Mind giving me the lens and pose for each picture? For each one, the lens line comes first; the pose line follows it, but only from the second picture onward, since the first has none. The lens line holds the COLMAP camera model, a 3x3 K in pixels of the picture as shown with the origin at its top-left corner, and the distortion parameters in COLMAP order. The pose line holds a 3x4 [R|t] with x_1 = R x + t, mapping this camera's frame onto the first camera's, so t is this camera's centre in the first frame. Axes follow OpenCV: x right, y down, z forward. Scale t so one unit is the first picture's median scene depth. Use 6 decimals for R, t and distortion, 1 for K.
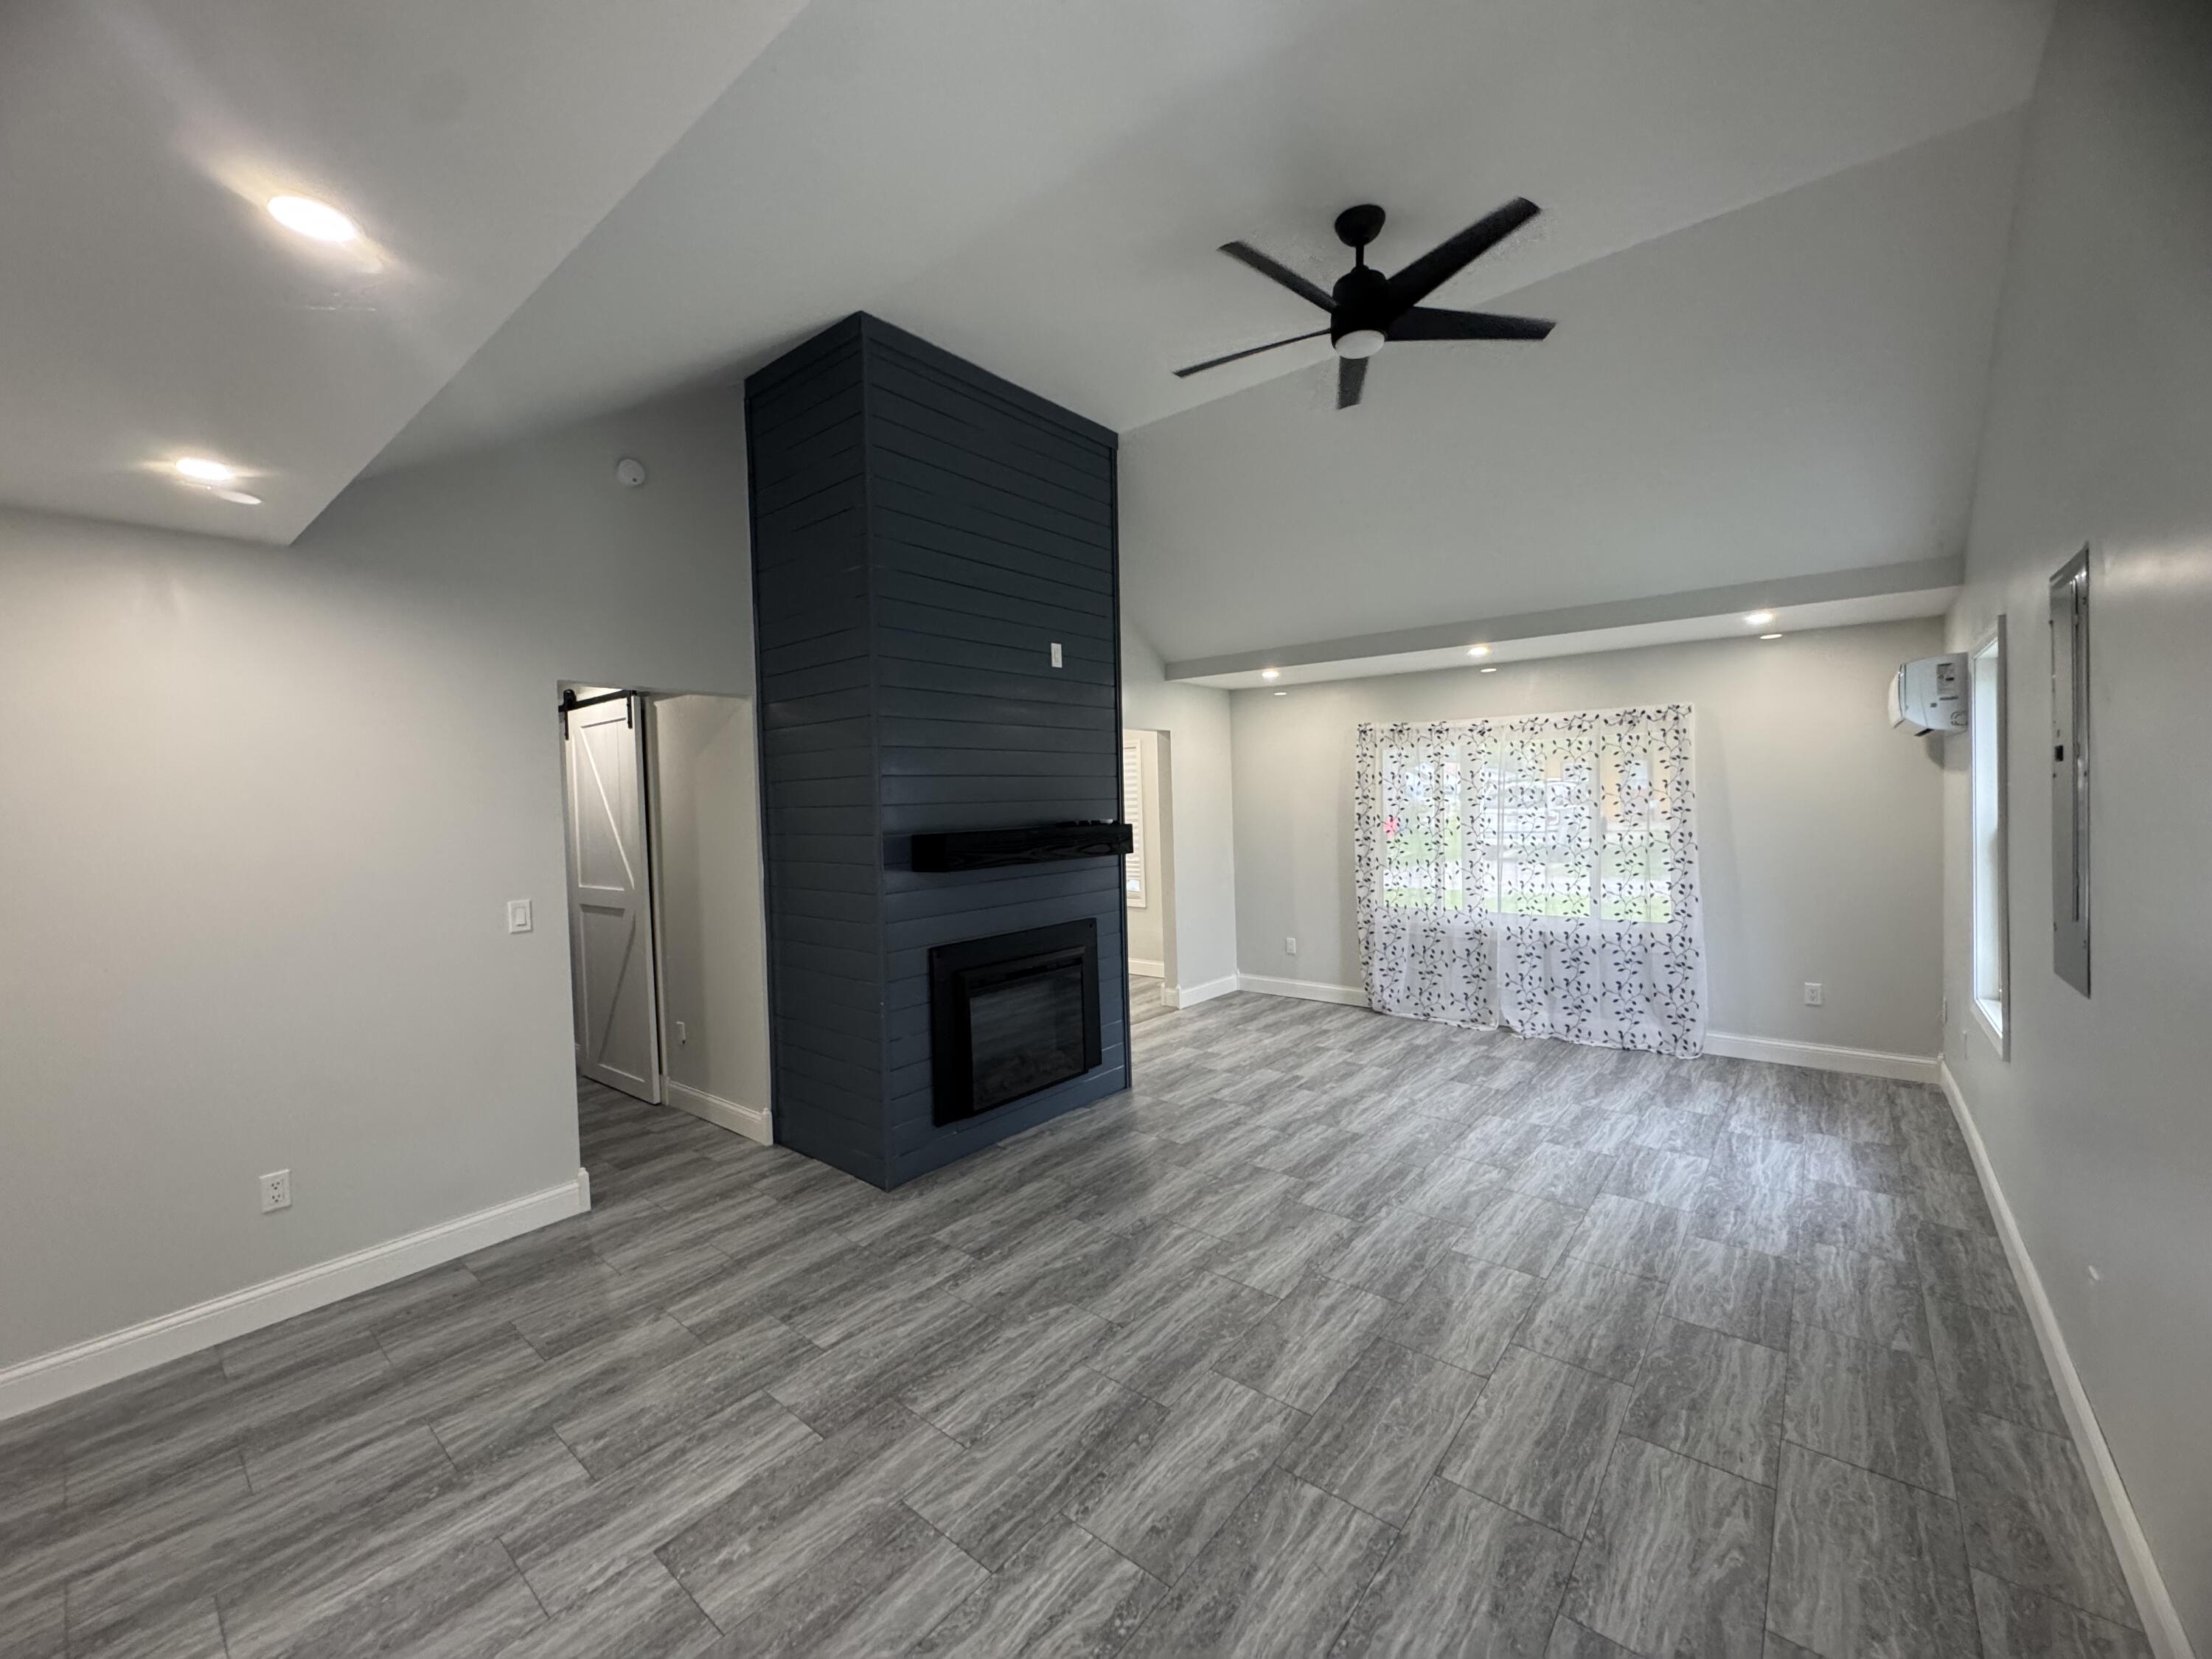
lens RADIAL K [[877.1, 0, 1108.0], [0, 877.1, 832.6], [0, 0, 1]] dist [-0.003785, 0.000709]
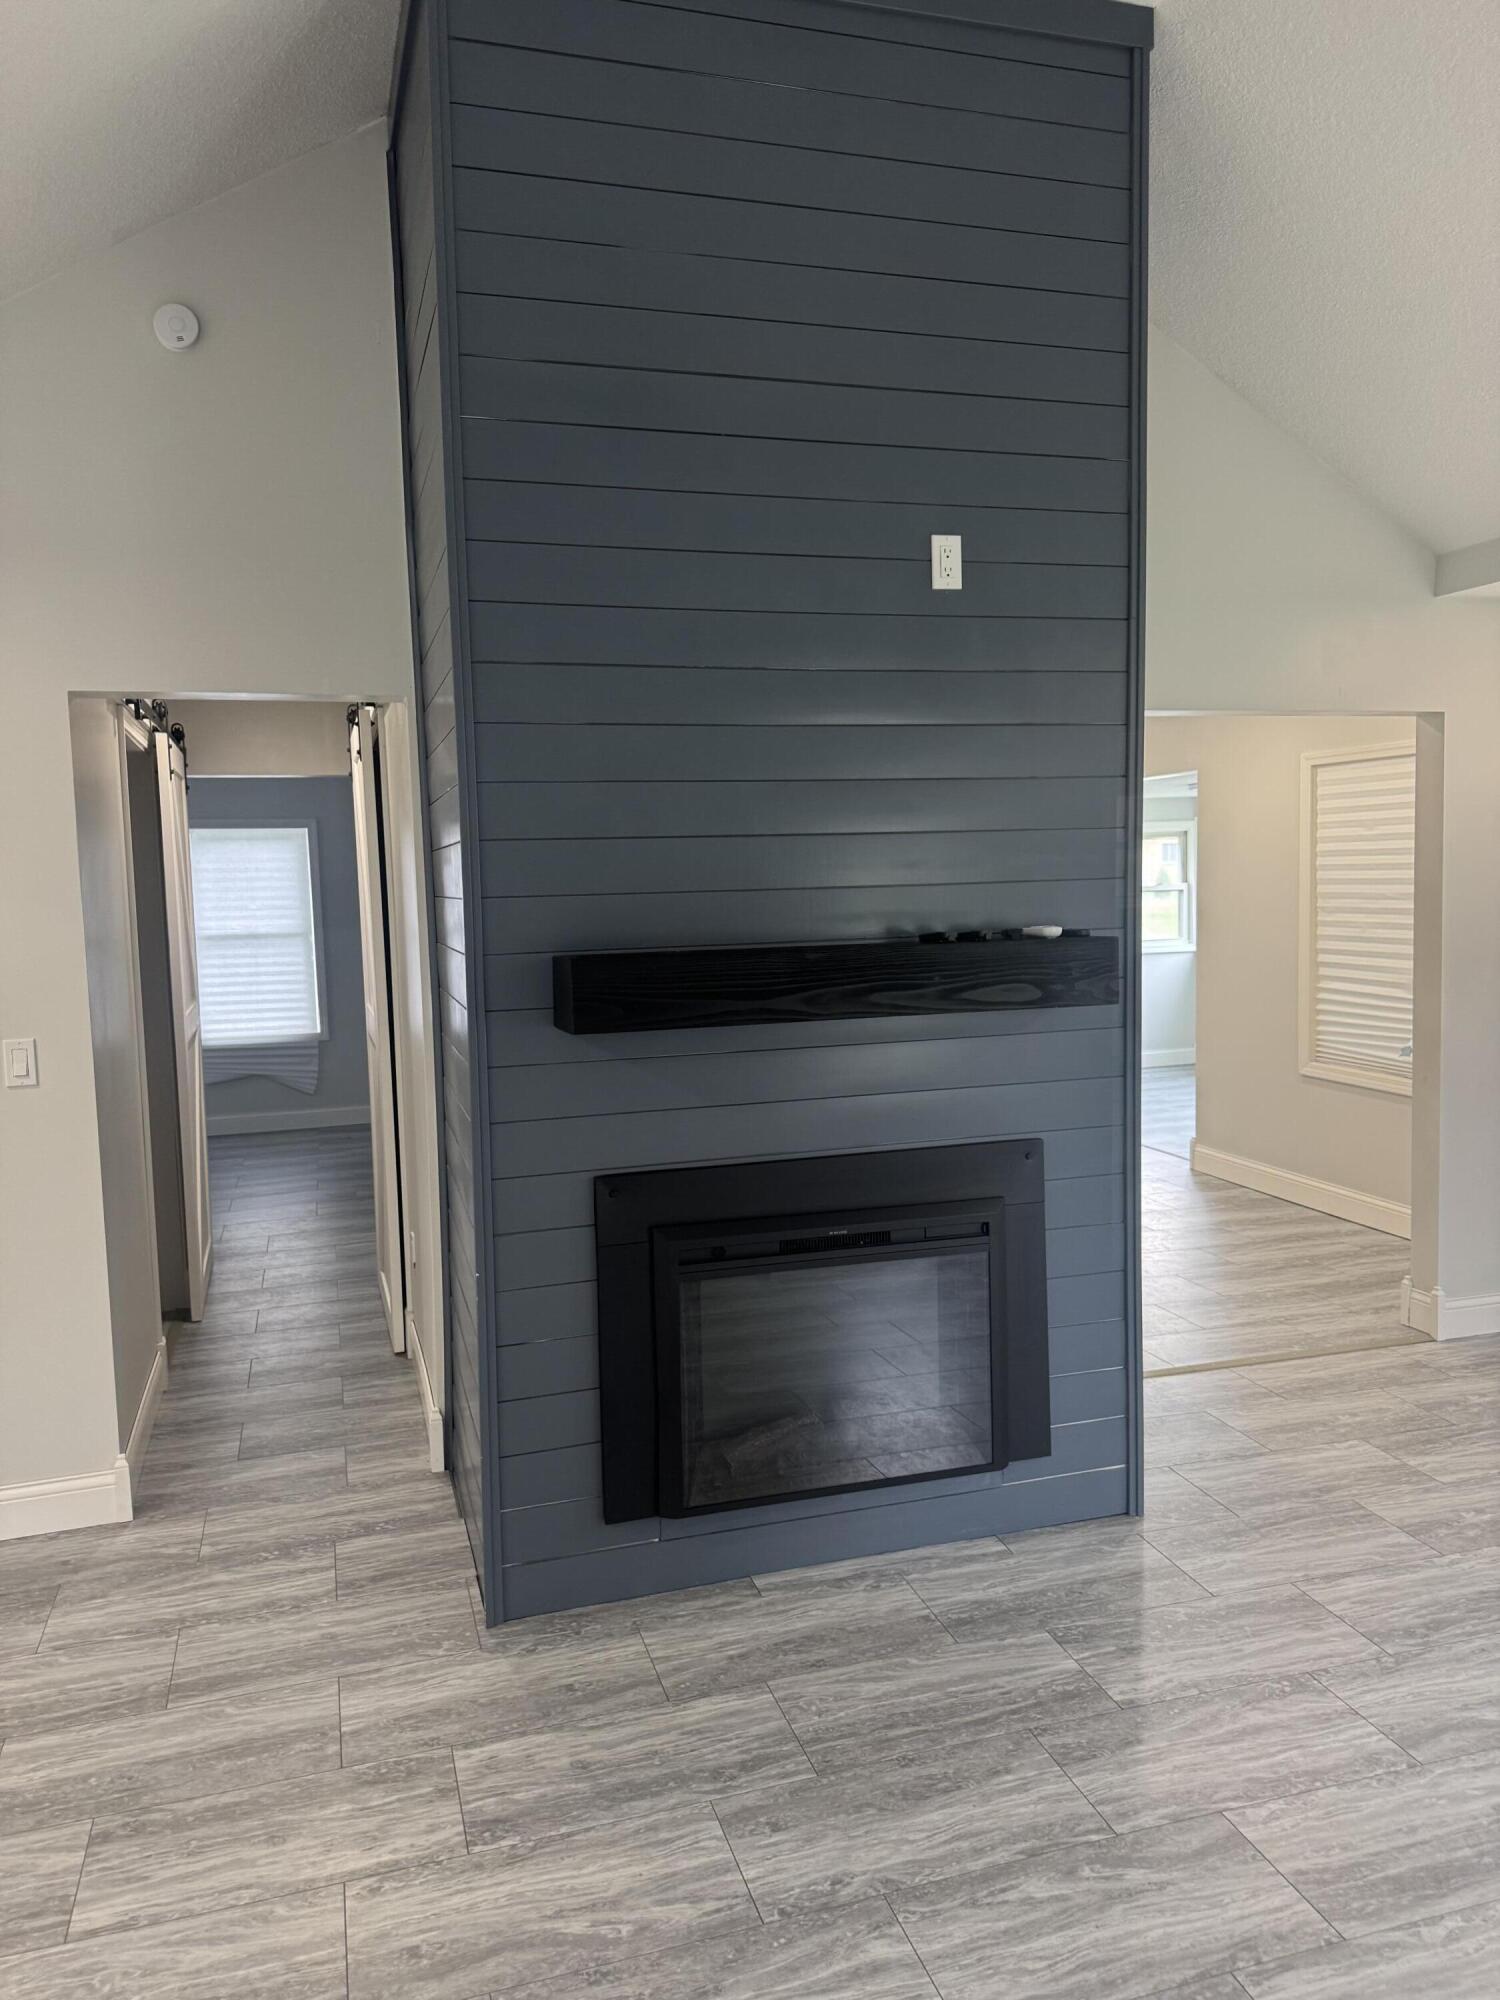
lens RADIAL K [[1412.0, 0, 744.7], [0, 1412.0, 1006.4], [0, 0, 1]] dist [0.044516, -0.052393]
pose [[0.832952, 0.054622, -0.550643, 0.308947], [-0.017278, 0.997198, 0.072784, -0.027446], [0.553076, -0.051112, 0.831562, 0.361845]]
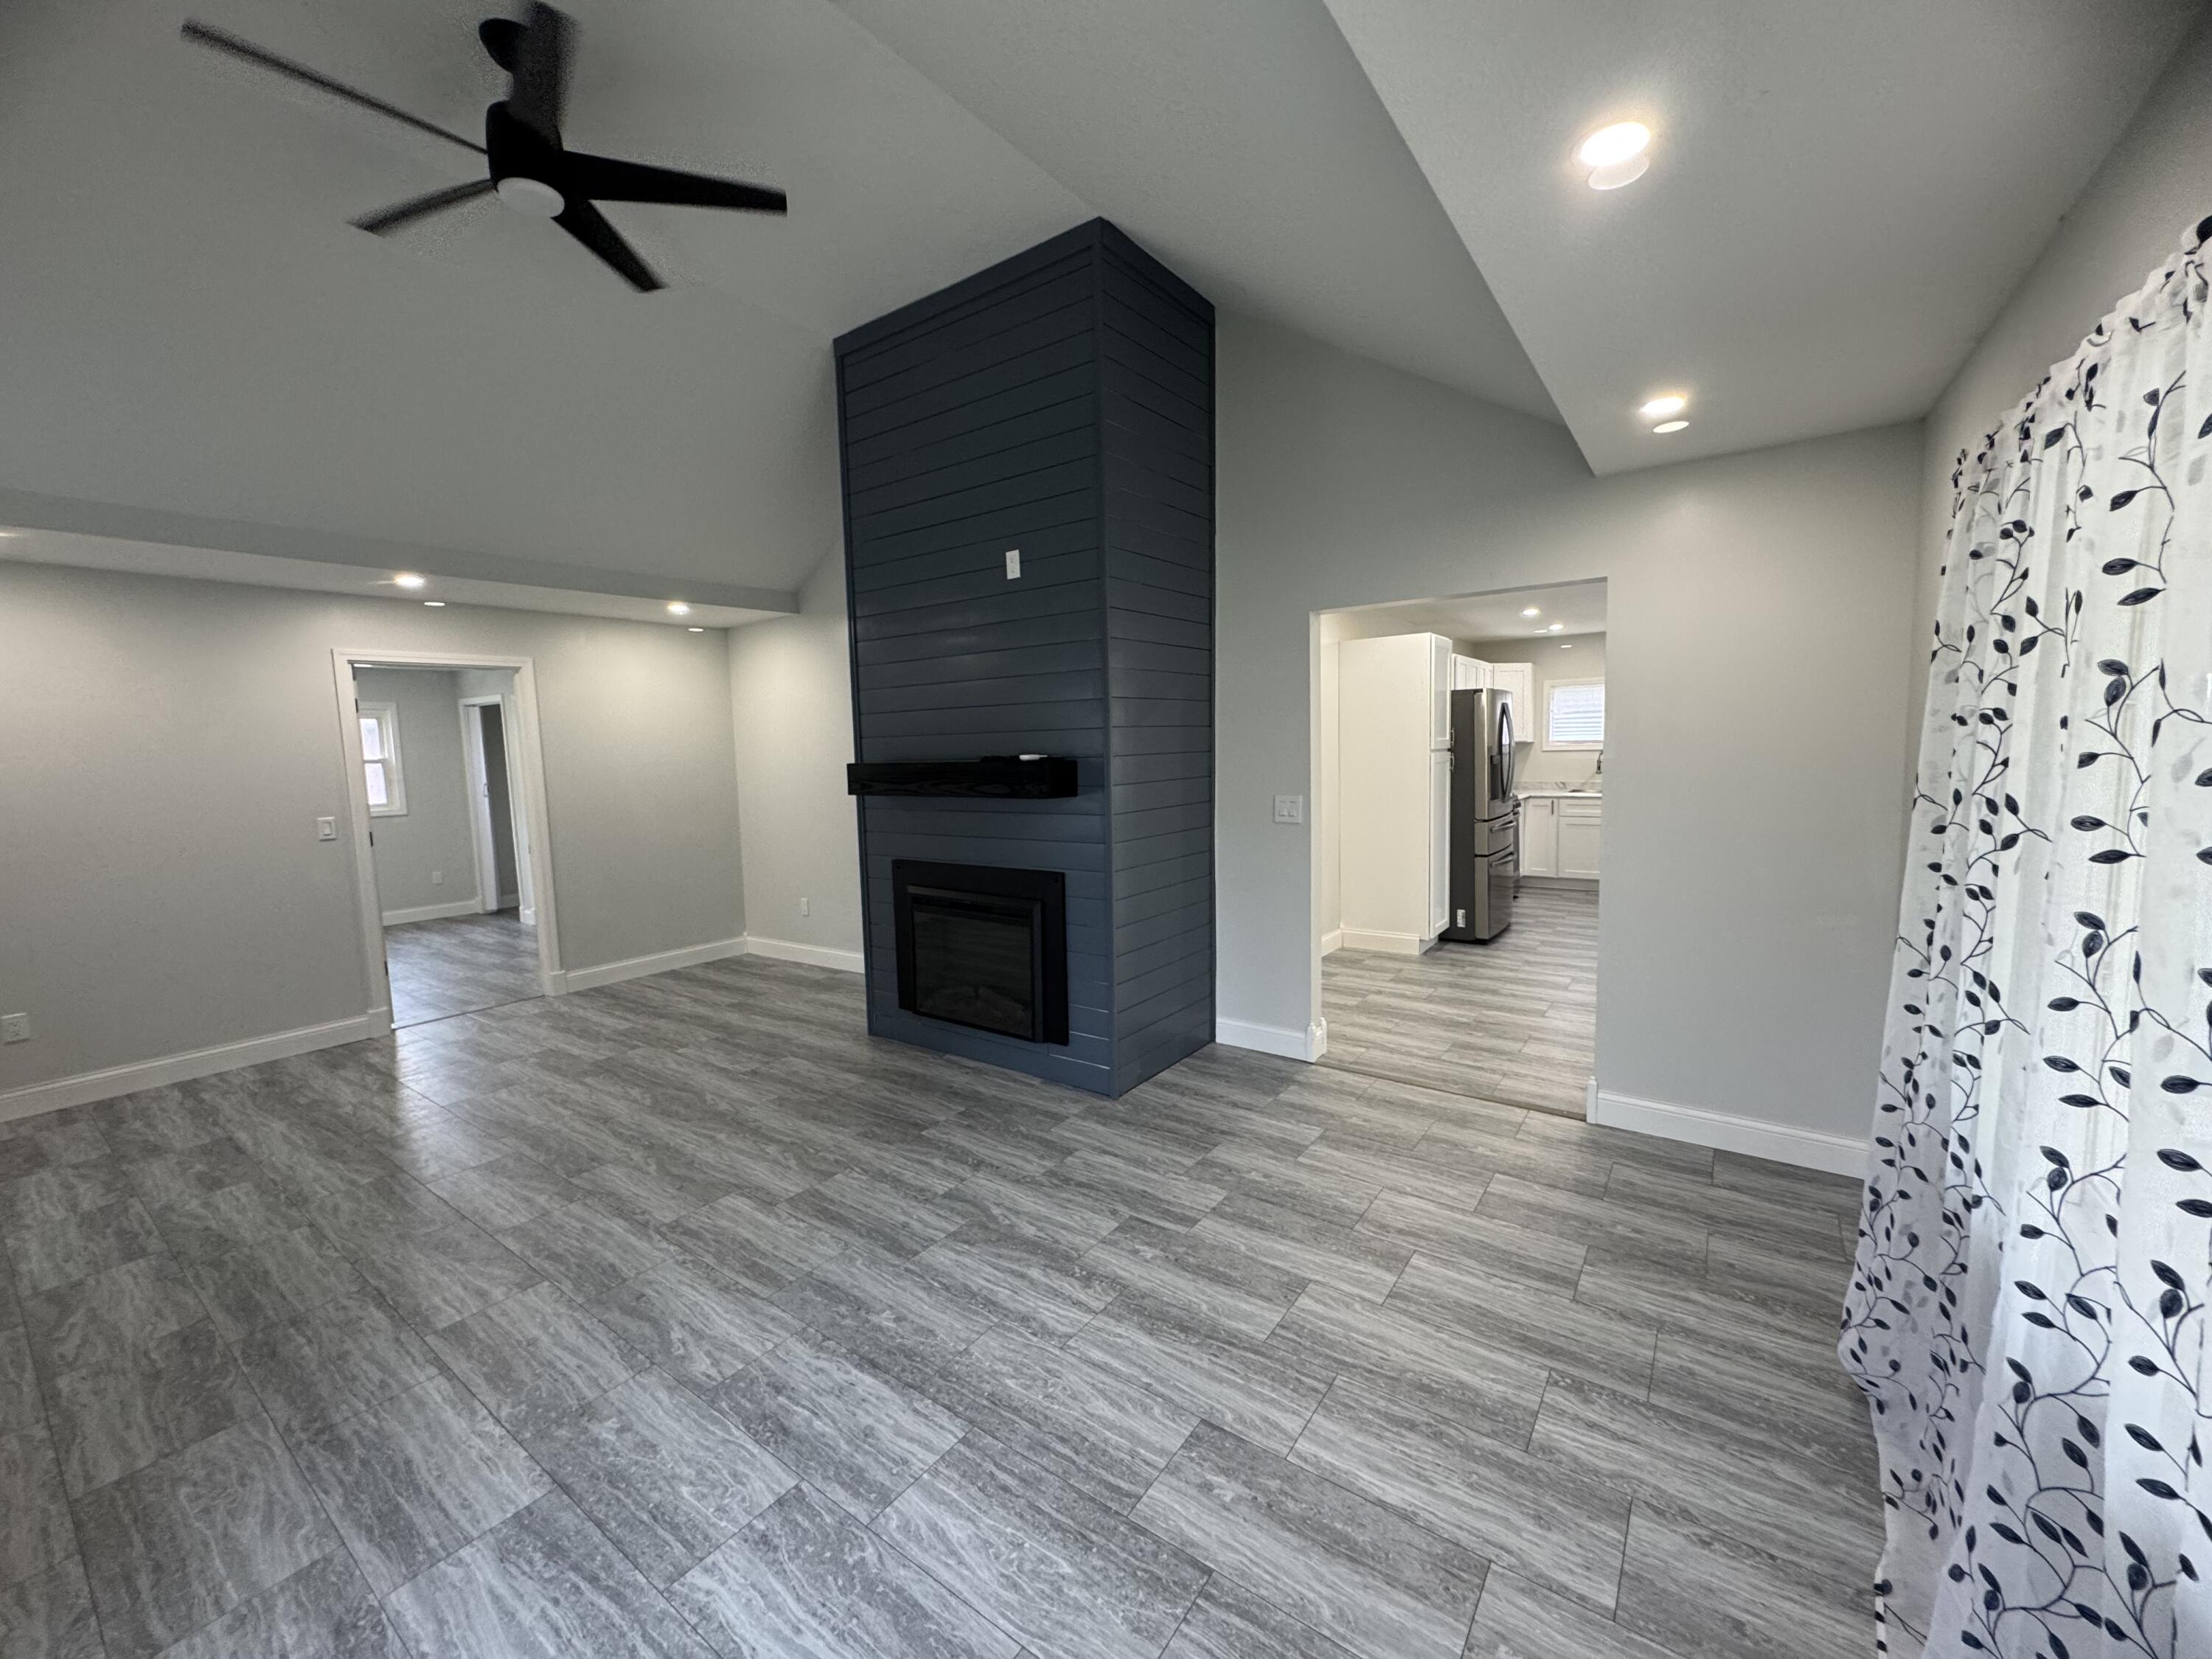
lens RADIAL K [[877.1, 0, 1107.6], [0, 877.1, 840.9], [0, 0, 1]] dist [-0.003785, 0.000709]
pose [[0.072140, 0.137104, -0.987926, 0.962979], [-0.011514, 0.990556, 0.136628, -0.057268], [0.997328, 0.001519, 0.073037, 1.173084]]
